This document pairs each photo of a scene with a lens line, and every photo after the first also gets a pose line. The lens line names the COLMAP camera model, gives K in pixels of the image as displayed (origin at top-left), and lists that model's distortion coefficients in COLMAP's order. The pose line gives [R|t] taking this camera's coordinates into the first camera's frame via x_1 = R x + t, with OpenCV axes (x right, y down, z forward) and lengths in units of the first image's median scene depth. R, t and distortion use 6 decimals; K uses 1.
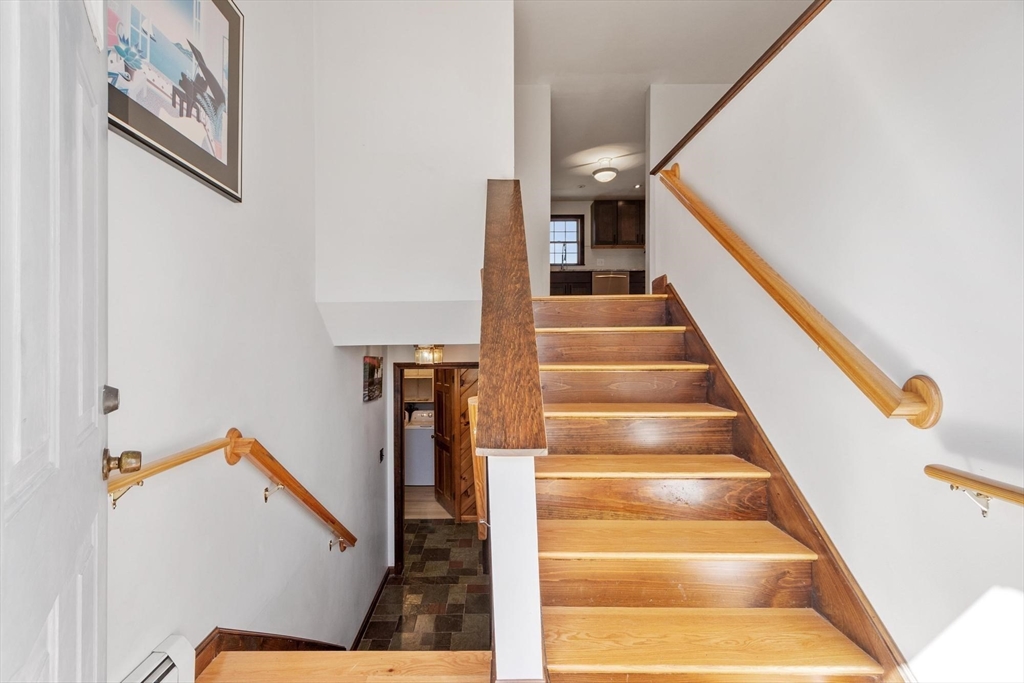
lens RADIAL K [[448.8, 0, 486.4], [0, 448.8, 343.0], [0, 0, 1]] dist [0.000637, -0.000127]
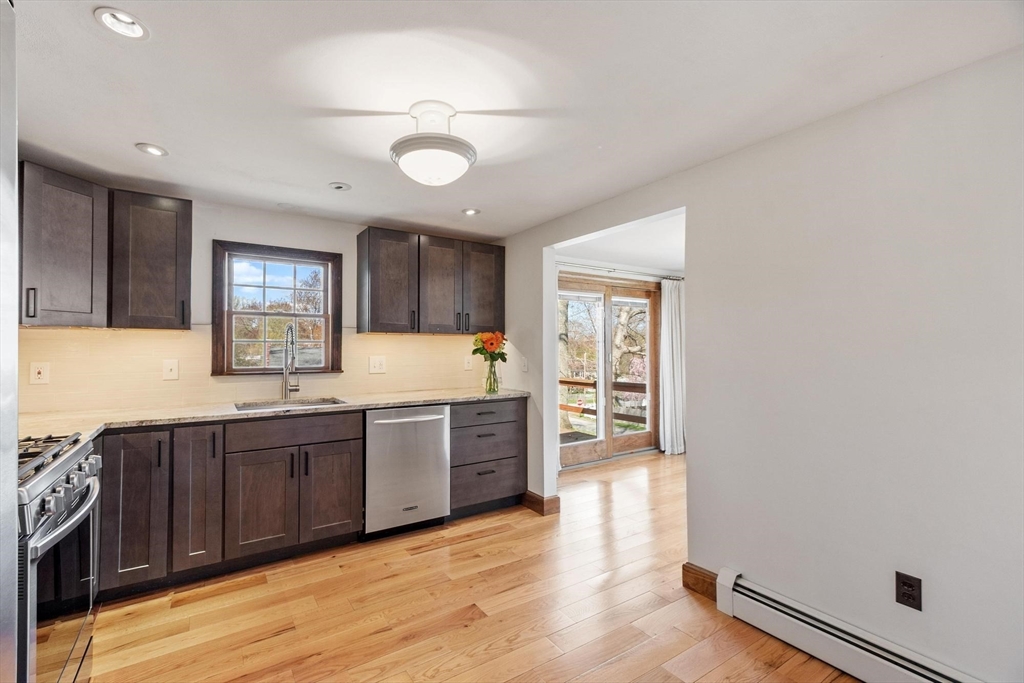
lens RADIAL K [[444.6, 0, 486.5], [0, 444.6, 343.0], [0, 0, 1]] dist [0.001886, 0.000055]
pose [[0.842323, 0.005723, 0.538942, 0.108924], [0.001228, 0.999921, -0.012537, -0.200660], [-0.538971, 0.011222, 0.842250, 0.584181]]
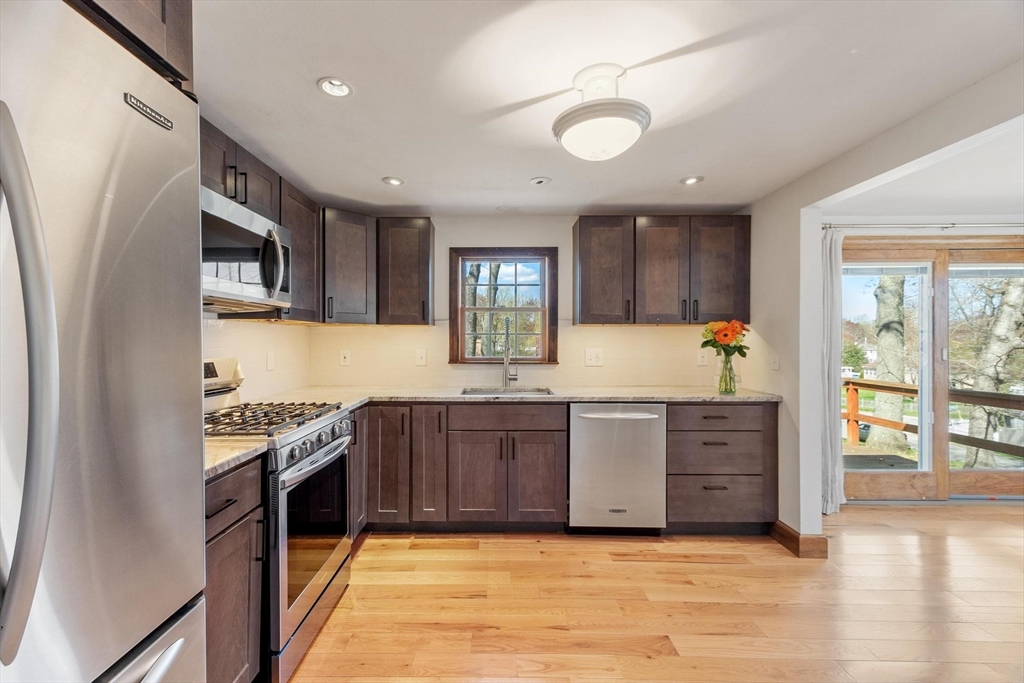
lens RADIAL K [[444.6, 0, 486.5], [0, 444.6, 343.0], [0, 0, 1]] dist [0.001886, 0.000055]
pose [[0.999895, 0.000566, -0.014494, 0.159419], [-0.000496, 0.999988, 0.004854, -0.200555], [0.014496, -0.004846, 0.999883, 0.583054]]
